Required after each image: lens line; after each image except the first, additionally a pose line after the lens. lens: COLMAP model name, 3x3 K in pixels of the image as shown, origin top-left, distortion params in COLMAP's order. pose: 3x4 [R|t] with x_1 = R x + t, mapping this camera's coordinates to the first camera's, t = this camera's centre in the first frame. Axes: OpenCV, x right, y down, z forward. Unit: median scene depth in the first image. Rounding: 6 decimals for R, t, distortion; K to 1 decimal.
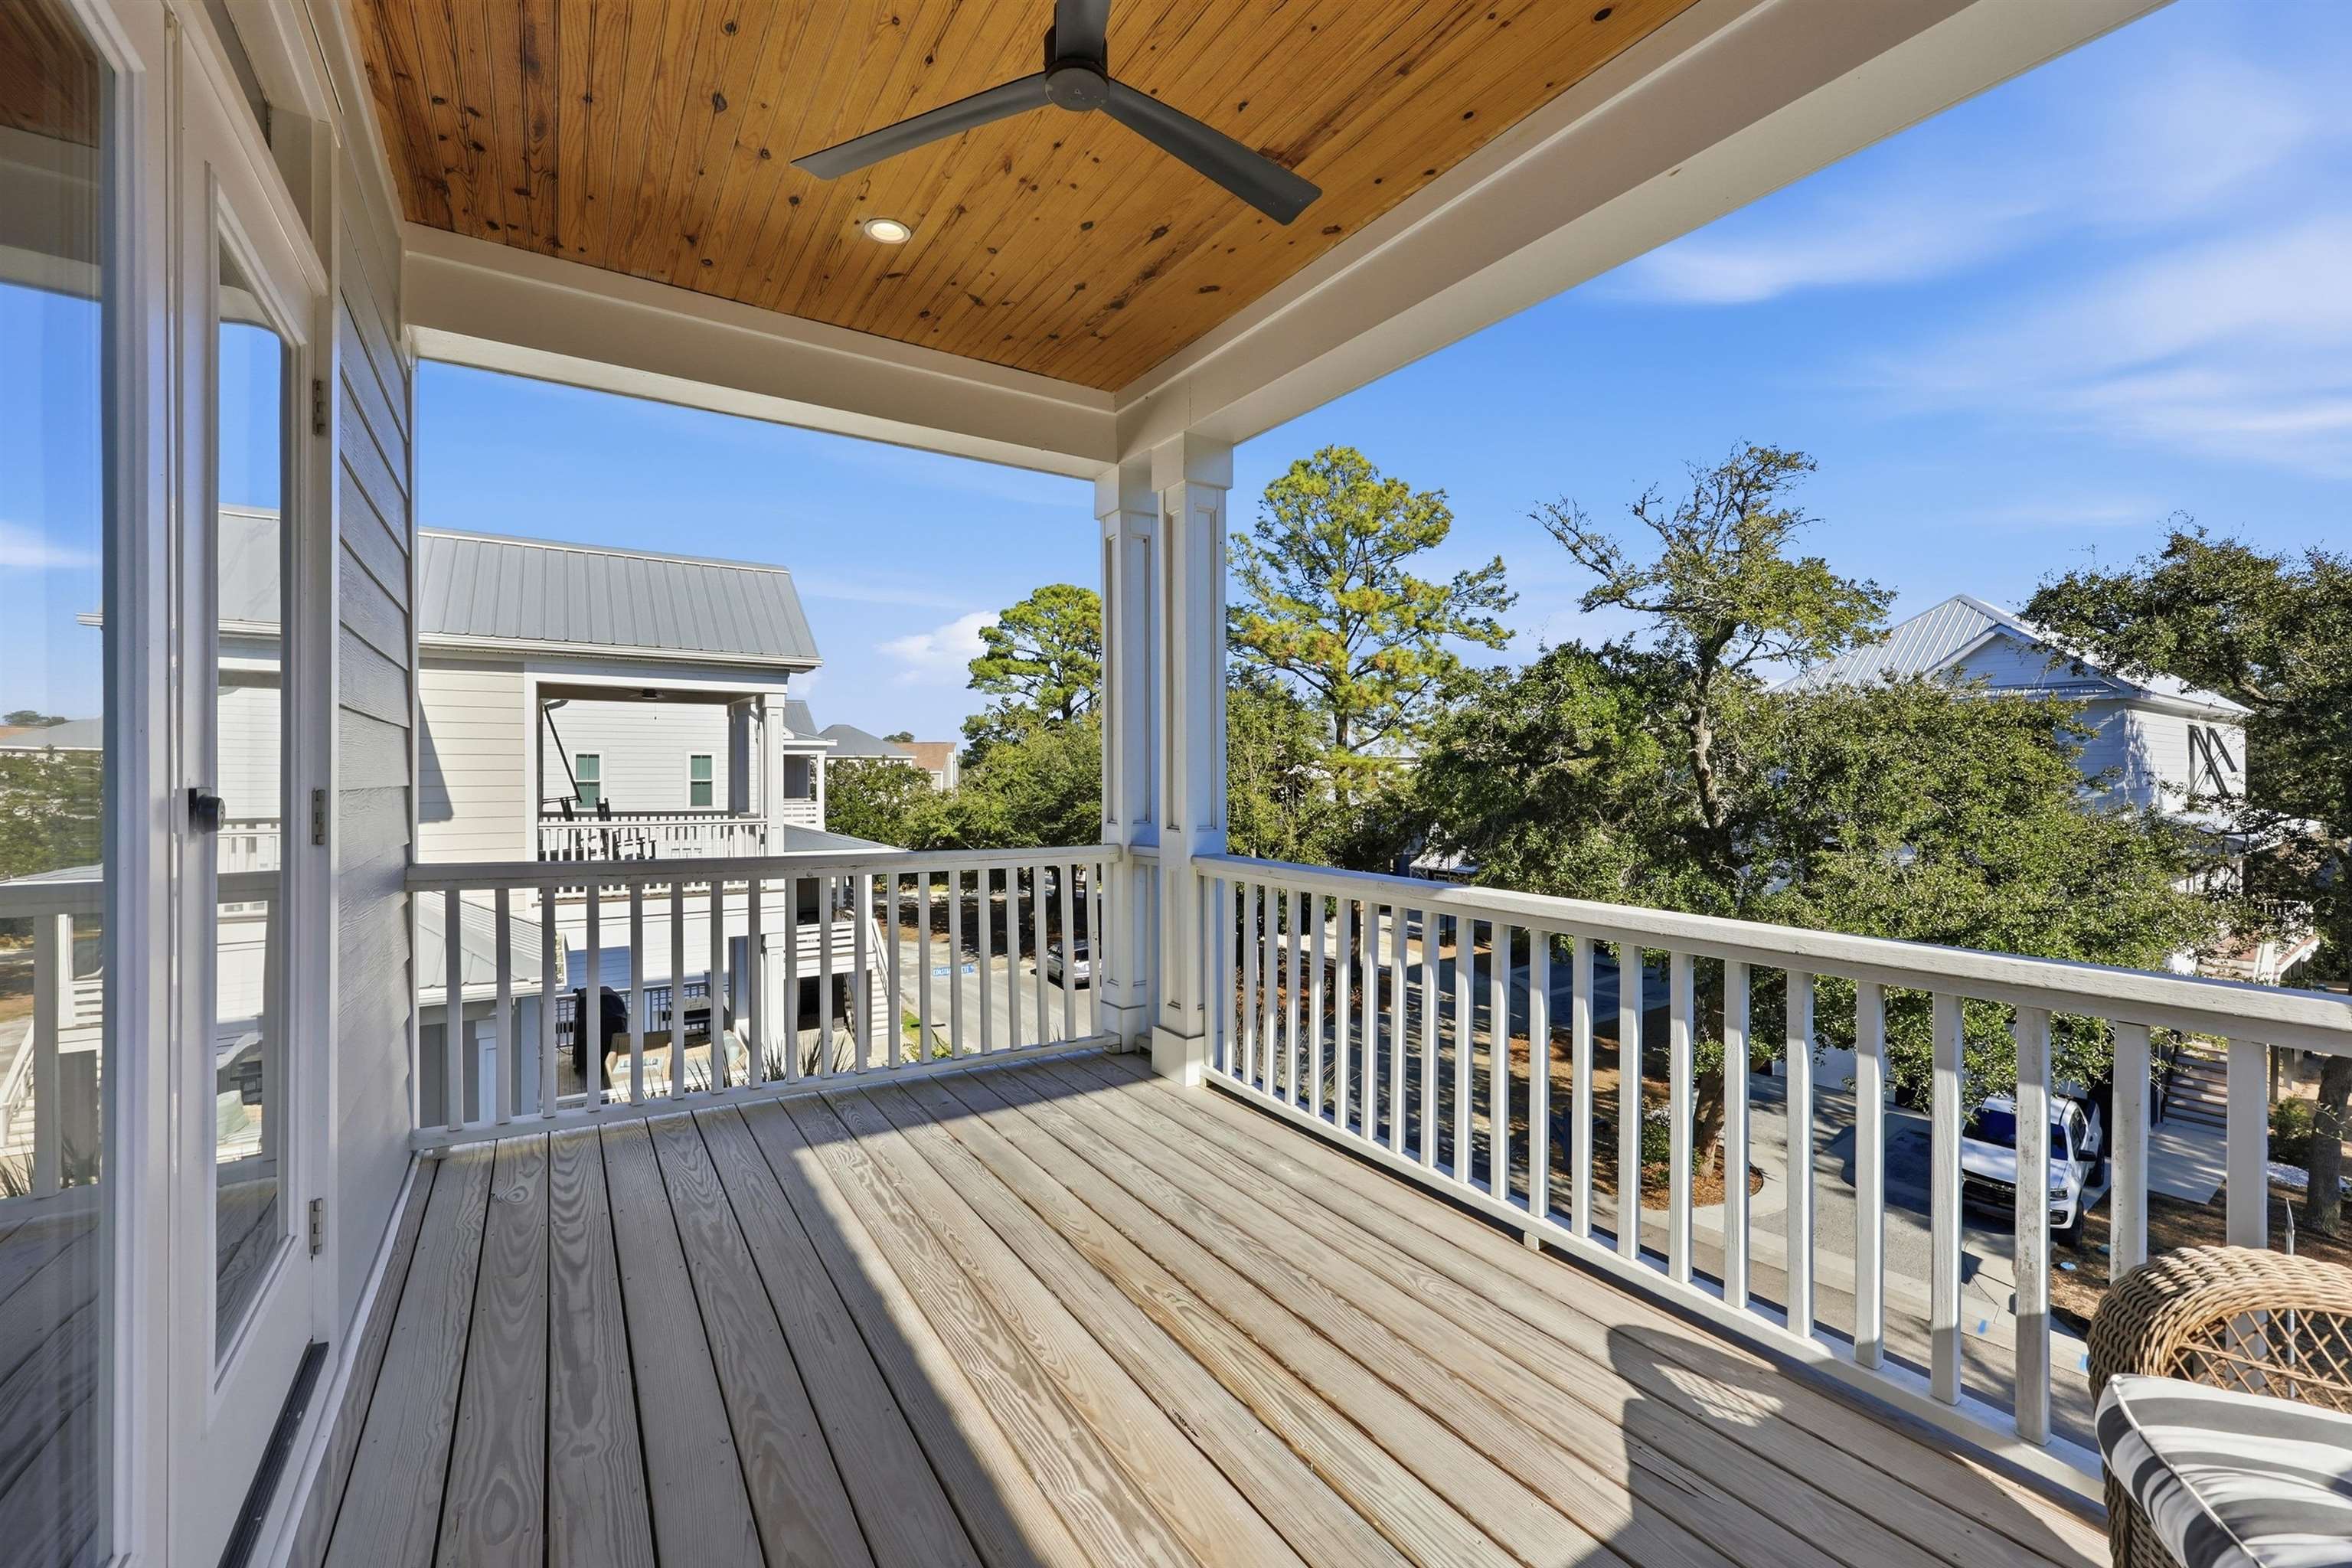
lens RADIAL K [[956.1, 0, 1176.0], [0, 956.1, 784.0], [0, 0, 1]] dist [0.026721, 0.000459]
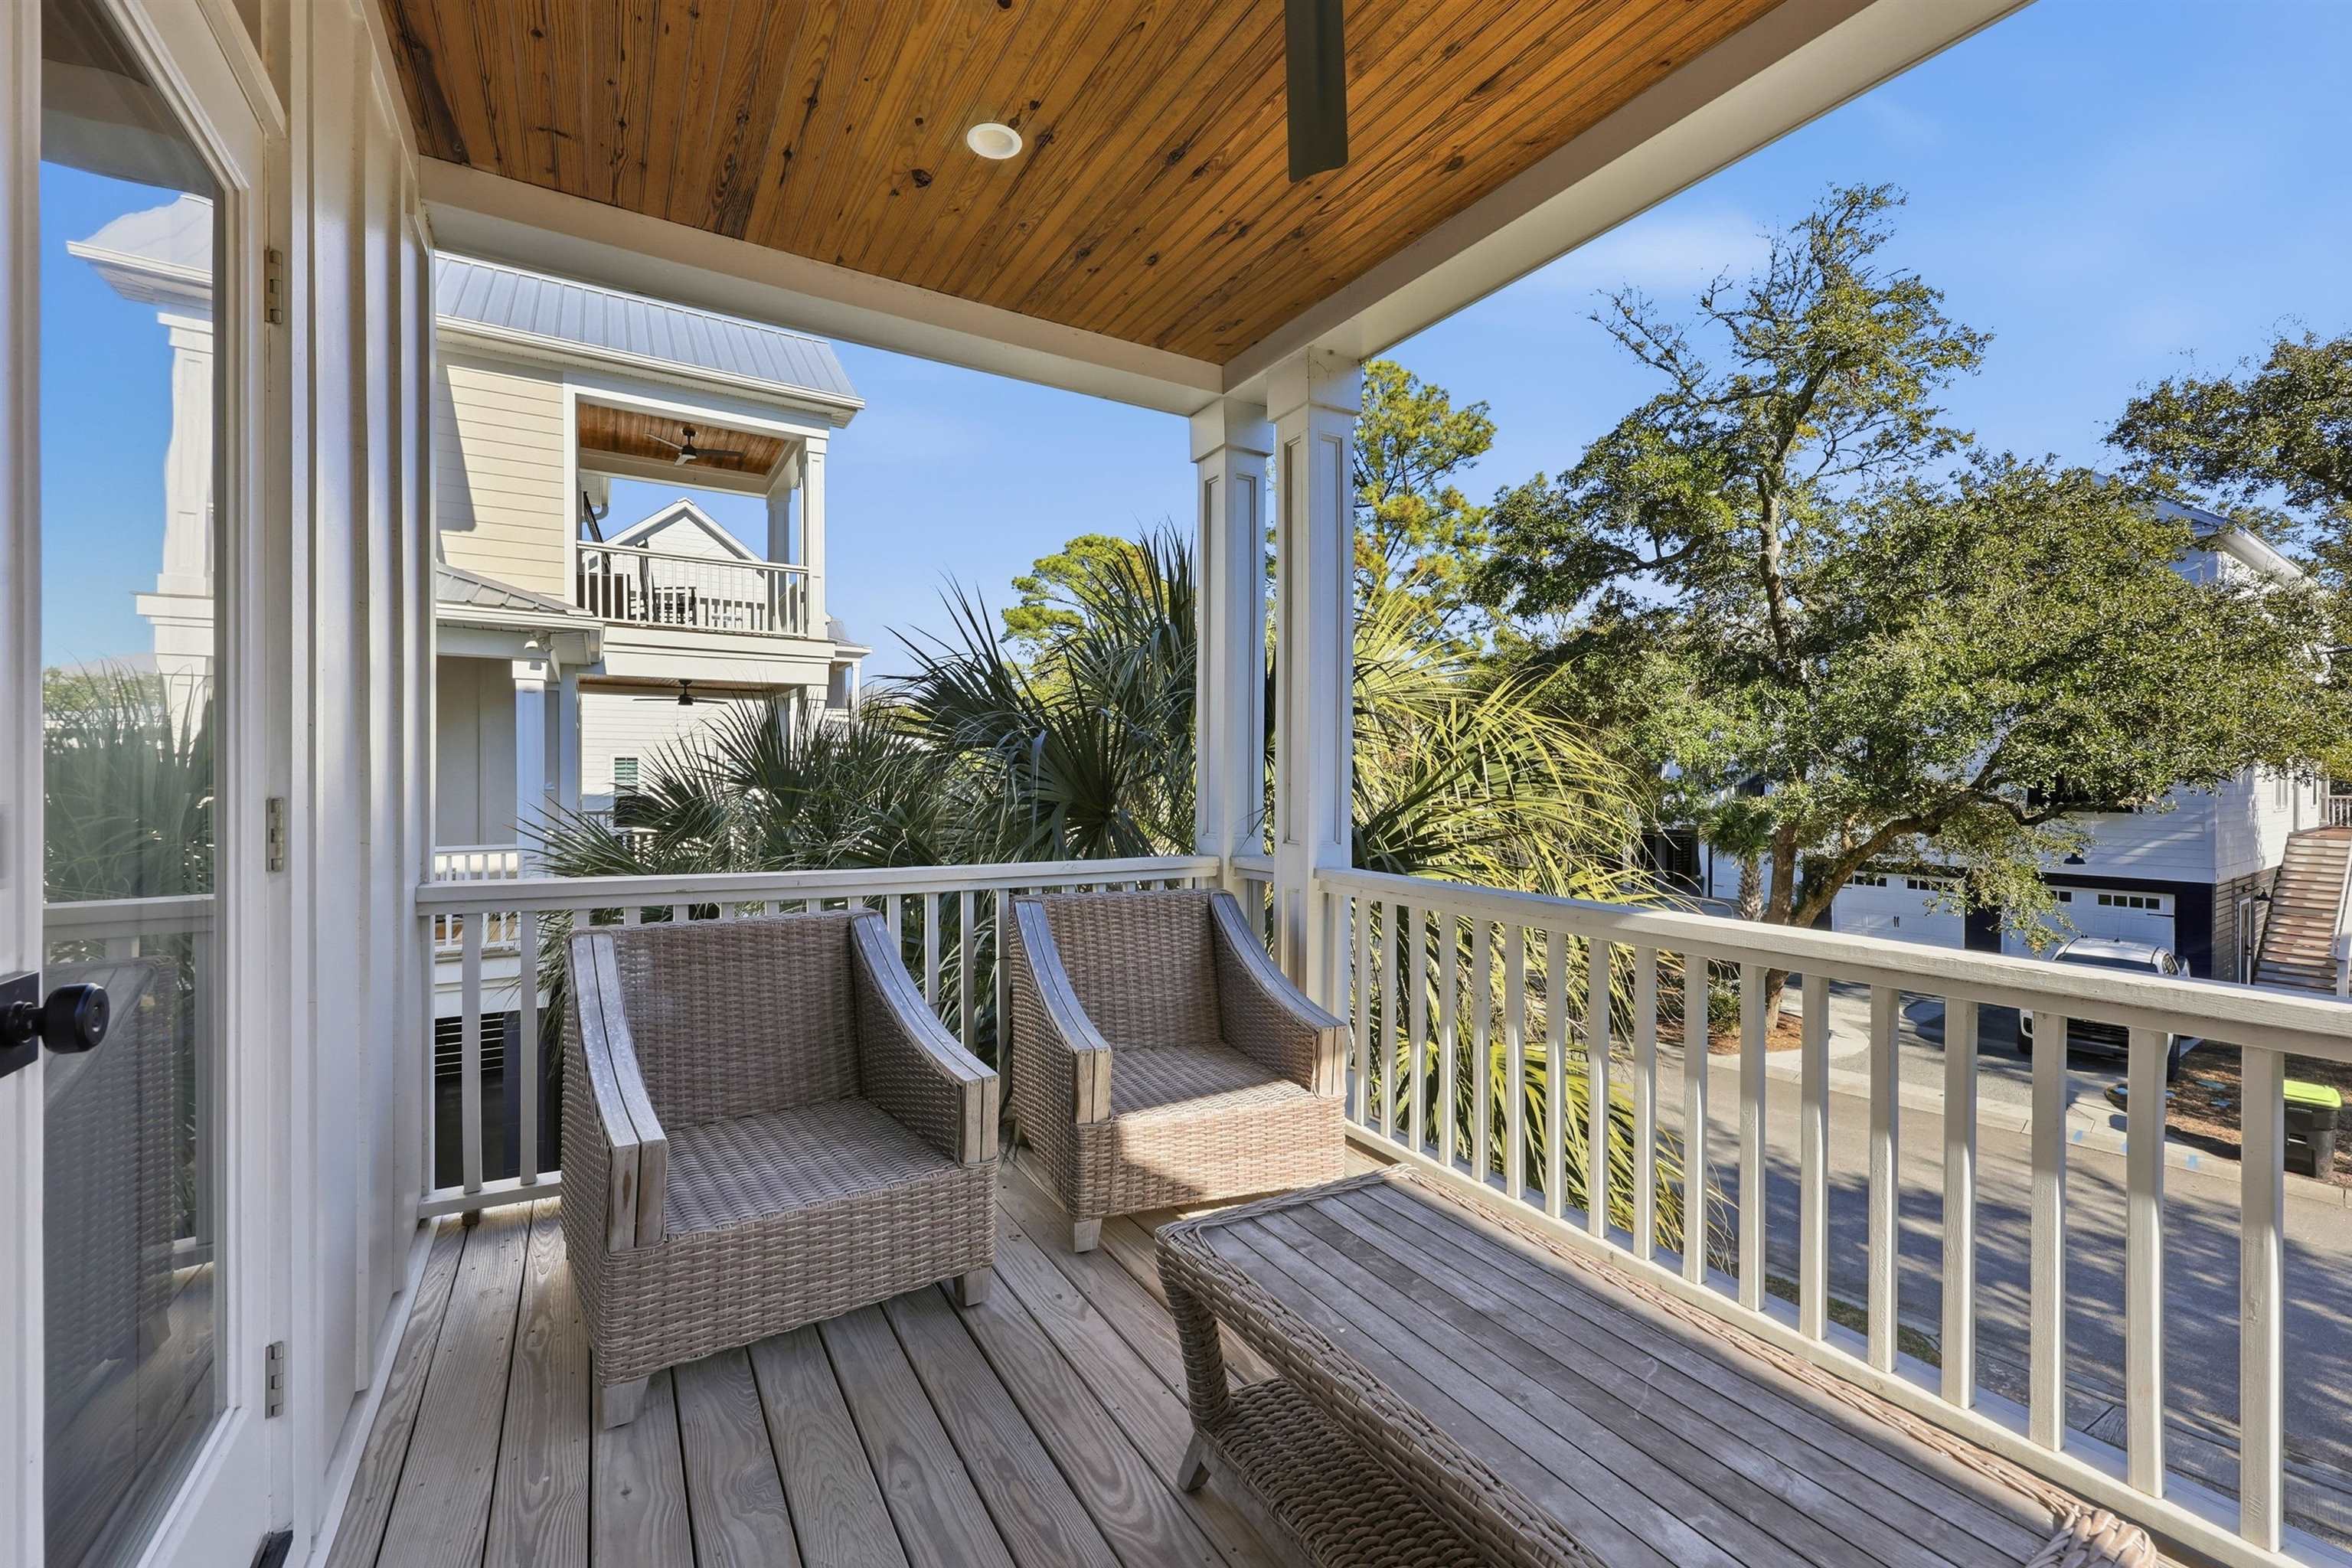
lens RADIAL K [[950.9, 0, 1176.0], [0, 950.9, 784.0], [0, 0, 1]] dist [0.021391, -0.000186]
pose [[0.999593, 0.002711, -0.028398, -0.016645], [-0.002870, 0.999980, -0.005577, 0.184130], [0.028382, 0.005656, 0.999581, 0.030688]]
